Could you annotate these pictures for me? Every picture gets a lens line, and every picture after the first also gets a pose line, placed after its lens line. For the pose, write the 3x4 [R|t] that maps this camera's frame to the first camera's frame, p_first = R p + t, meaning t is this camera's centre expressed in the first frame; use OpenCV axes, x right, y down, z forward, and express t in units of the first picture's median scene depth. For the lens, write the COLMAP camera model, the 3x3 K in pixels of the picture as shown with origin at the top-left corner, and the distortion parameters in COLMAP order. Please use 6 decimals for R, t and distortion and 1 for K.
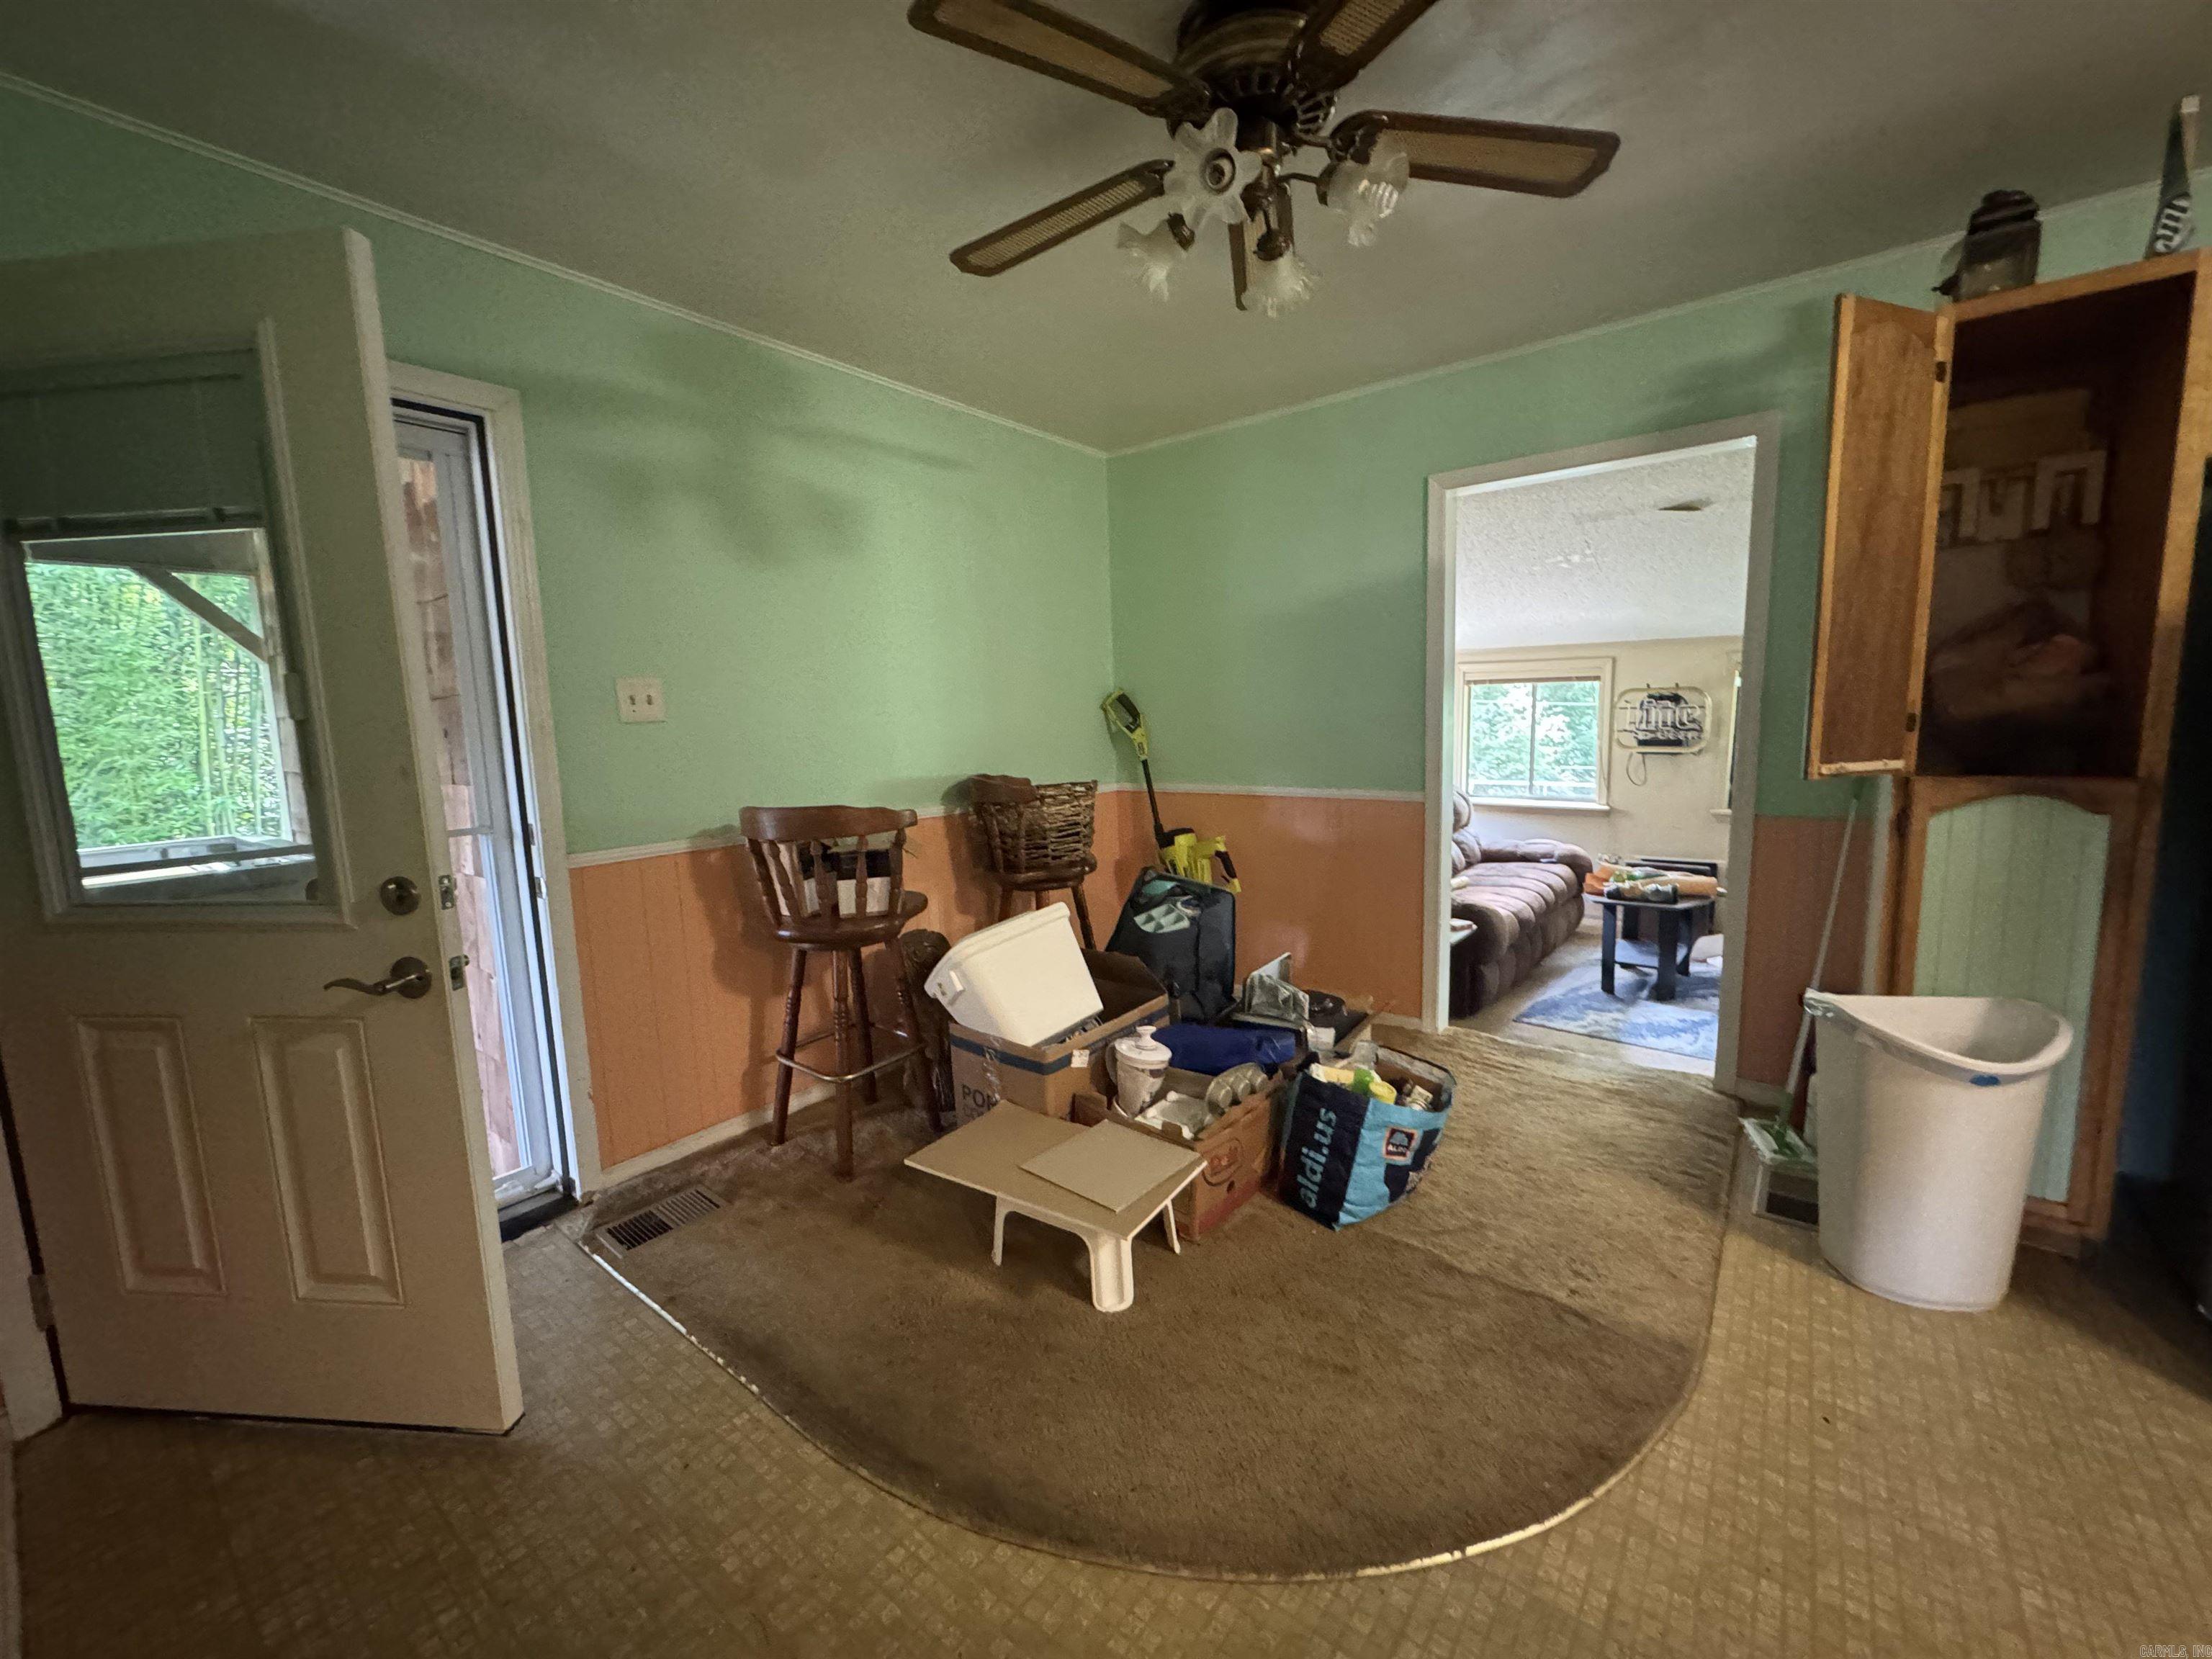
lens RADIAL K [[878.6, 0, 1104.9], [0, 878.6, 830.8], [0, 0, 1]] dist [-0.003876, 0.000508]
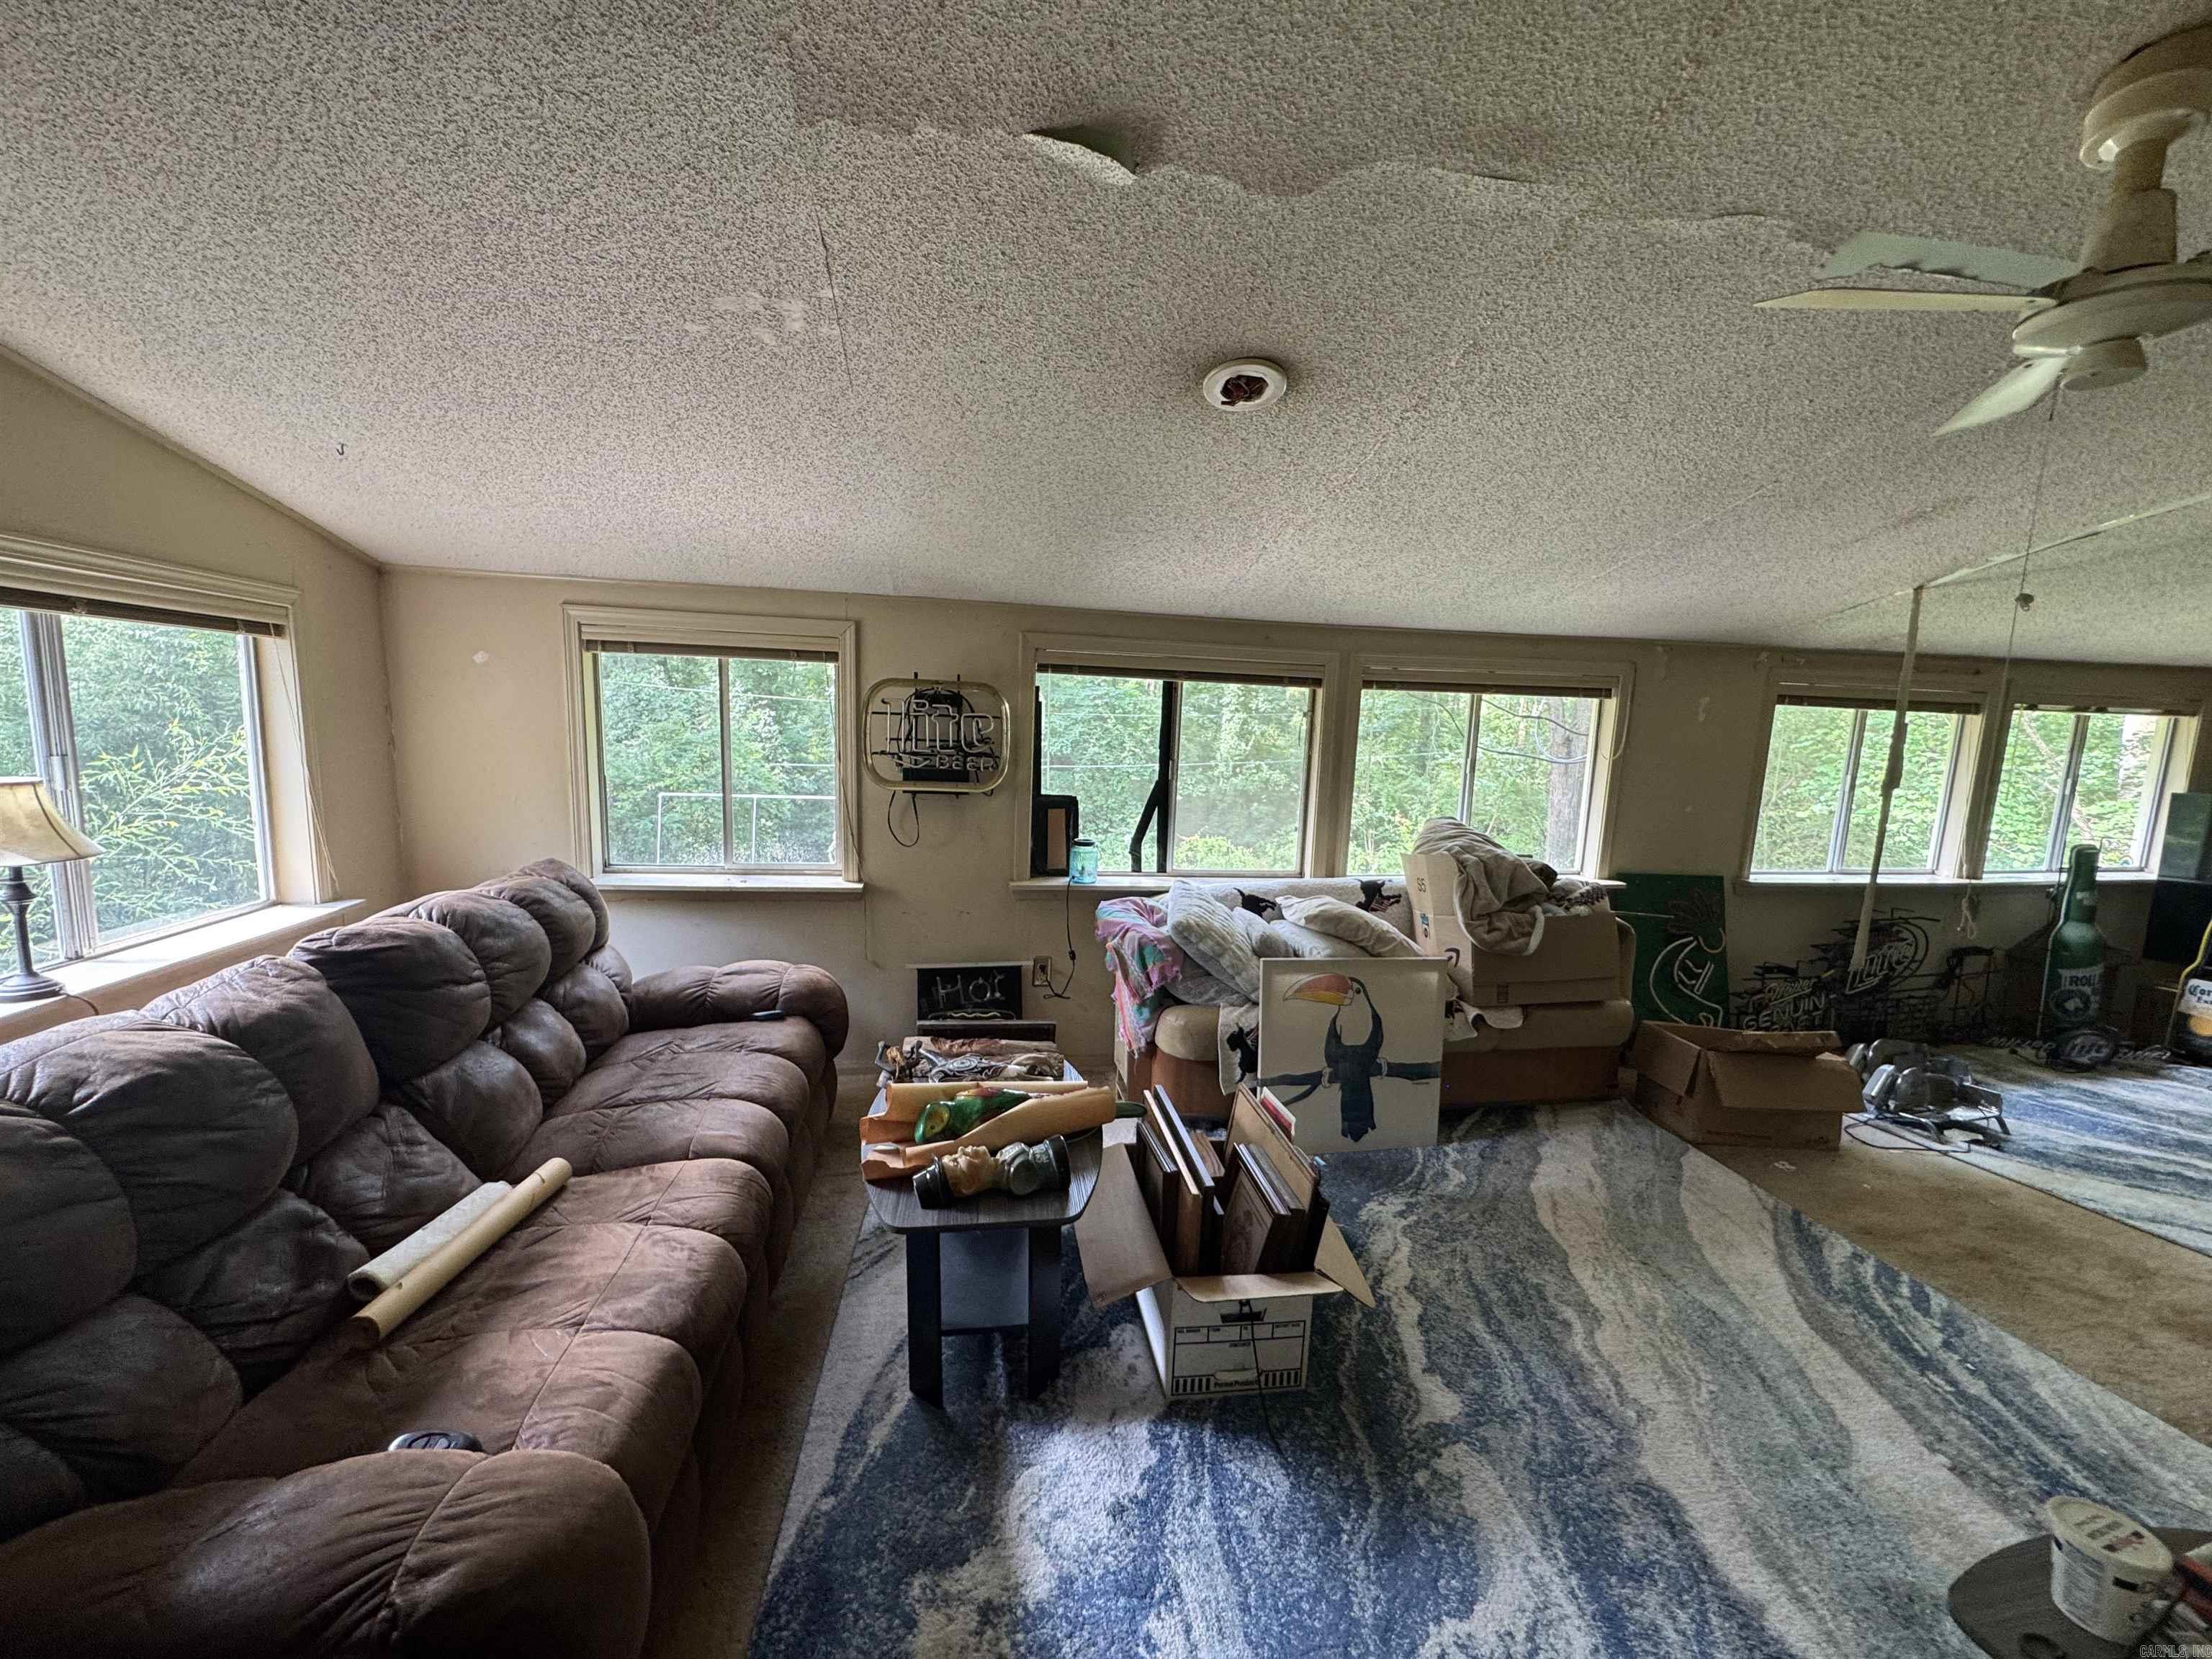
lens RADIAL K [[878.6, 0, 1092.5], [0, 878.6, 831.4], [0, 0, 1]] dist [-0.003876, 0.000508]
pose [[0.674731, -0.057865, 0.735792, 0.630023], [0.048026, 0.998251, 0.034465, -0.182779], [-0.736499, 0.012083, 0.676330, 1.235212]]
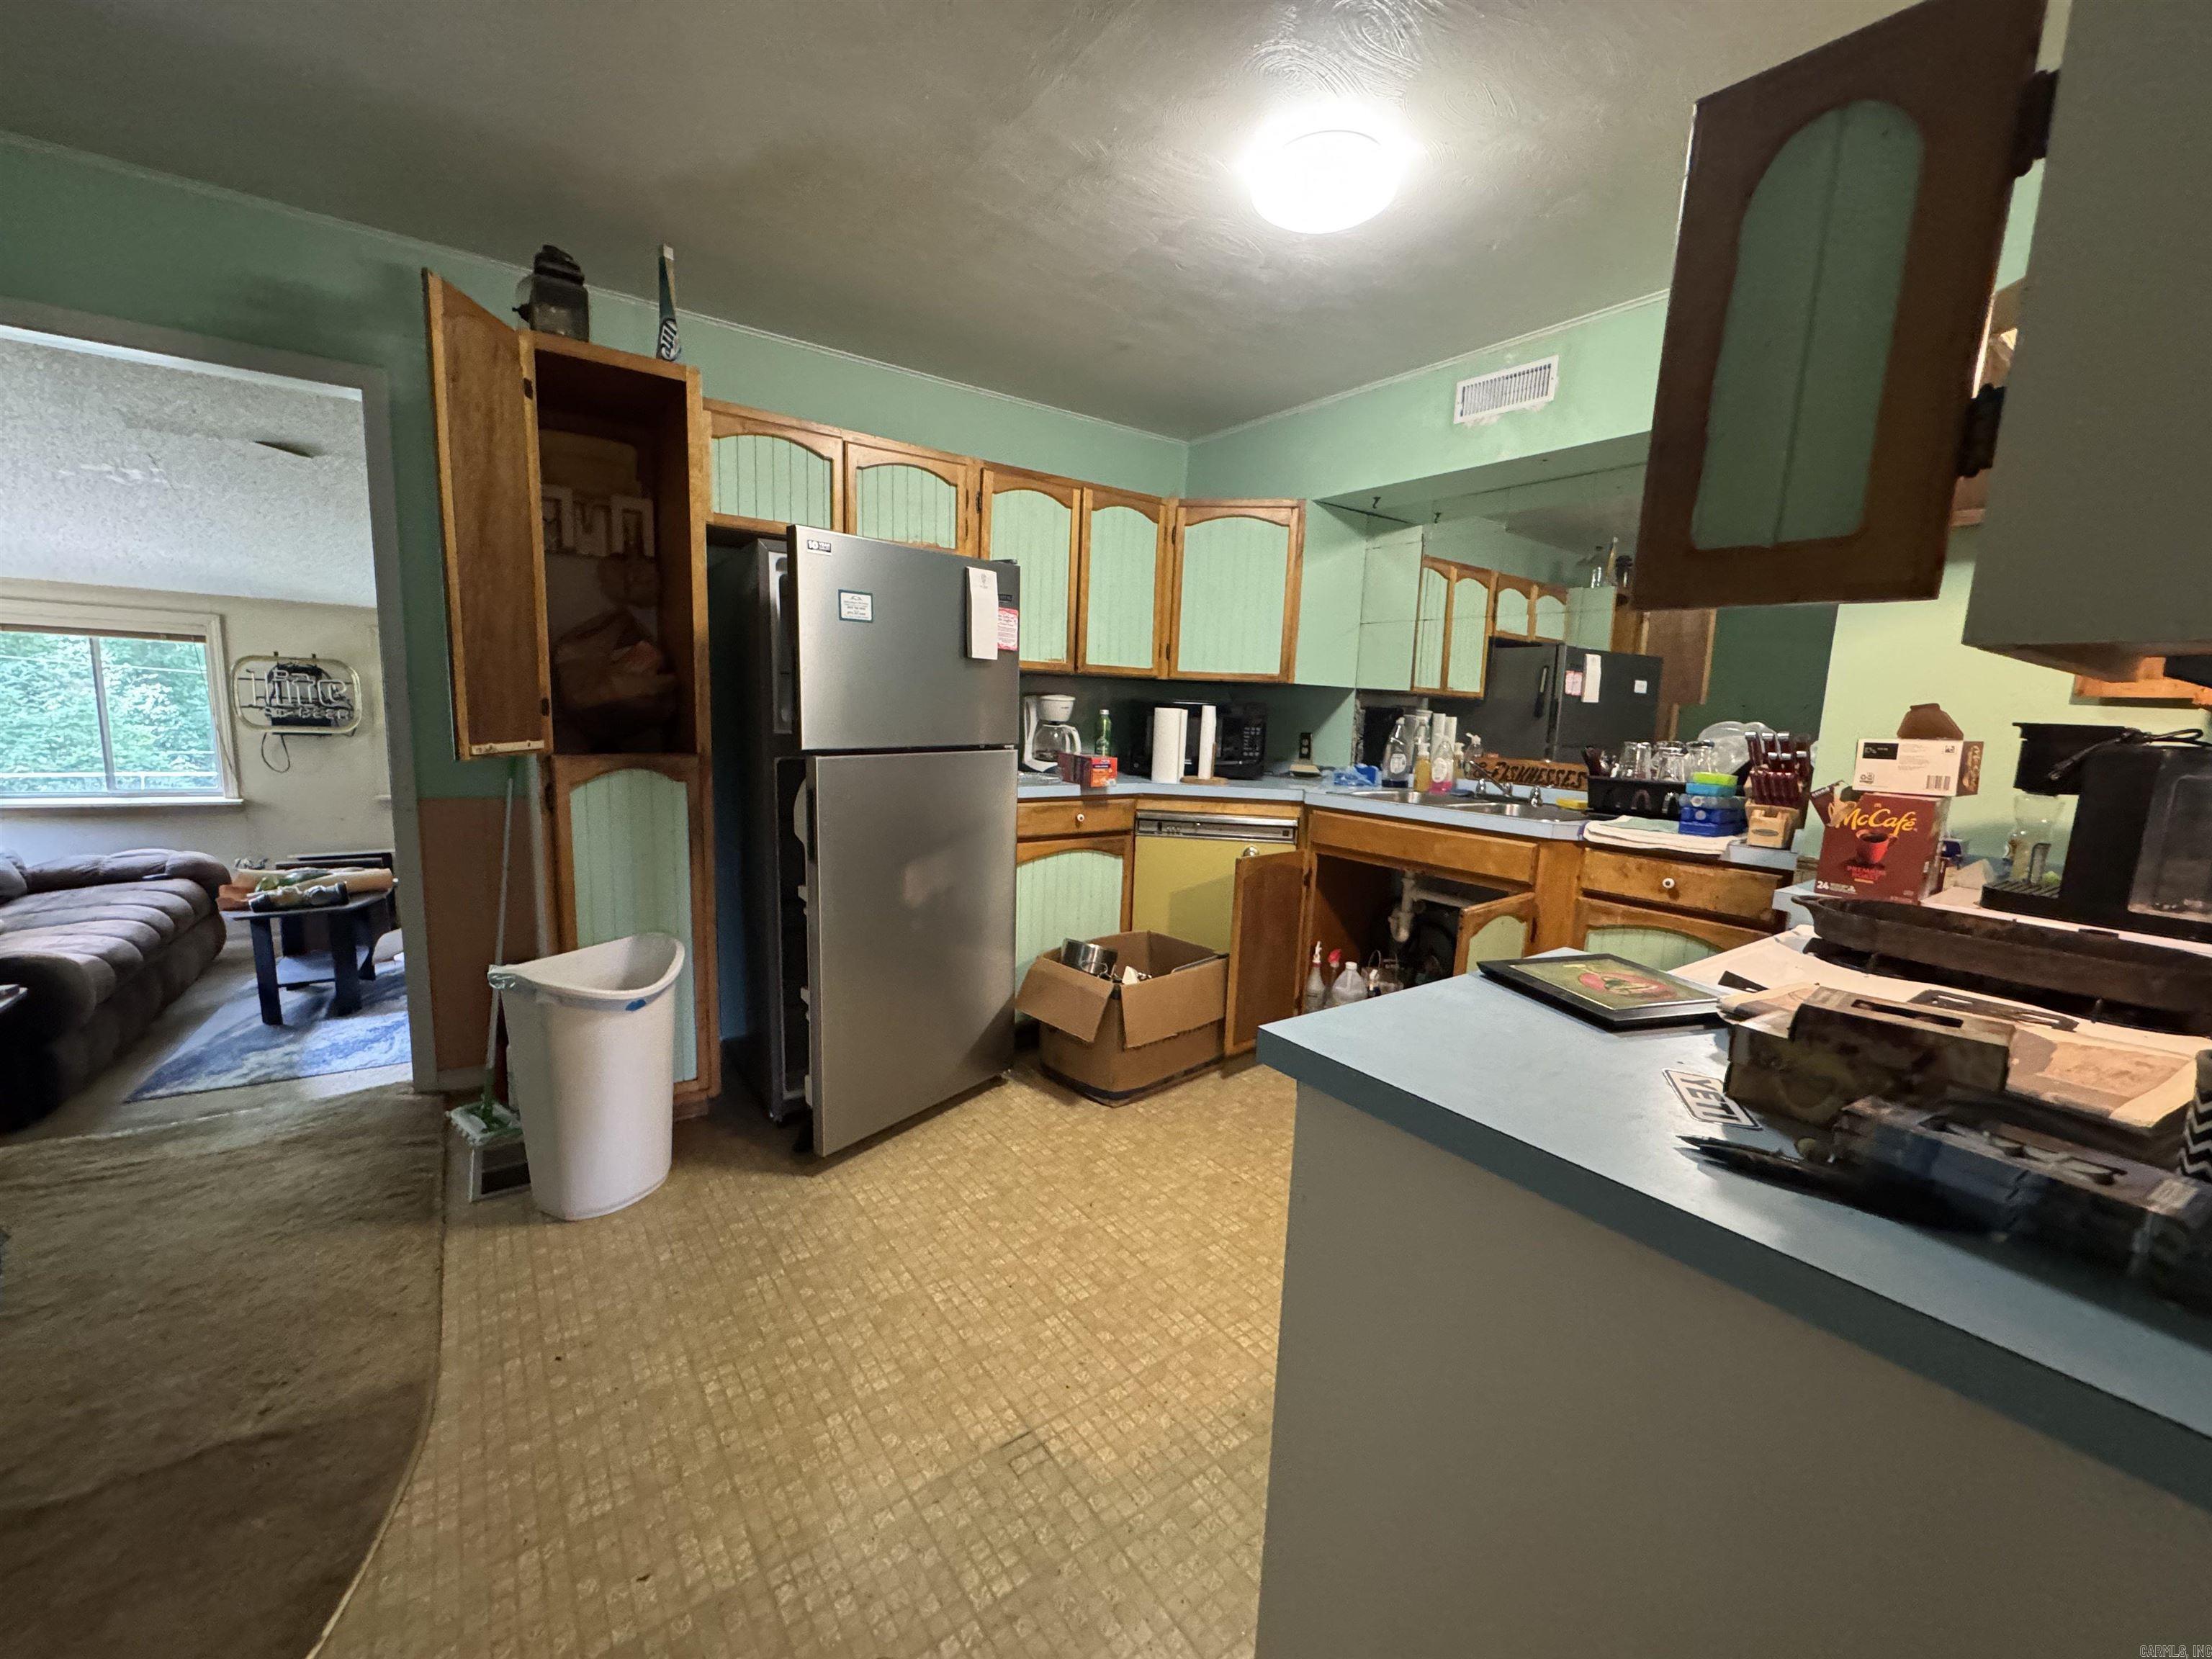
lens RADIAL K [[878.6, 0, 1105.6], [0, 878.6, 831.2], [0, 0, 1]] dist [-0.003876, 0.000508]
pose [[0.272991, -0.099305, 0.956877, 0.030817], [0.079455, 0.993587, 0.080447, -0.000143], [-0.958730, 0.054068, 0.279131, 0.016600]]
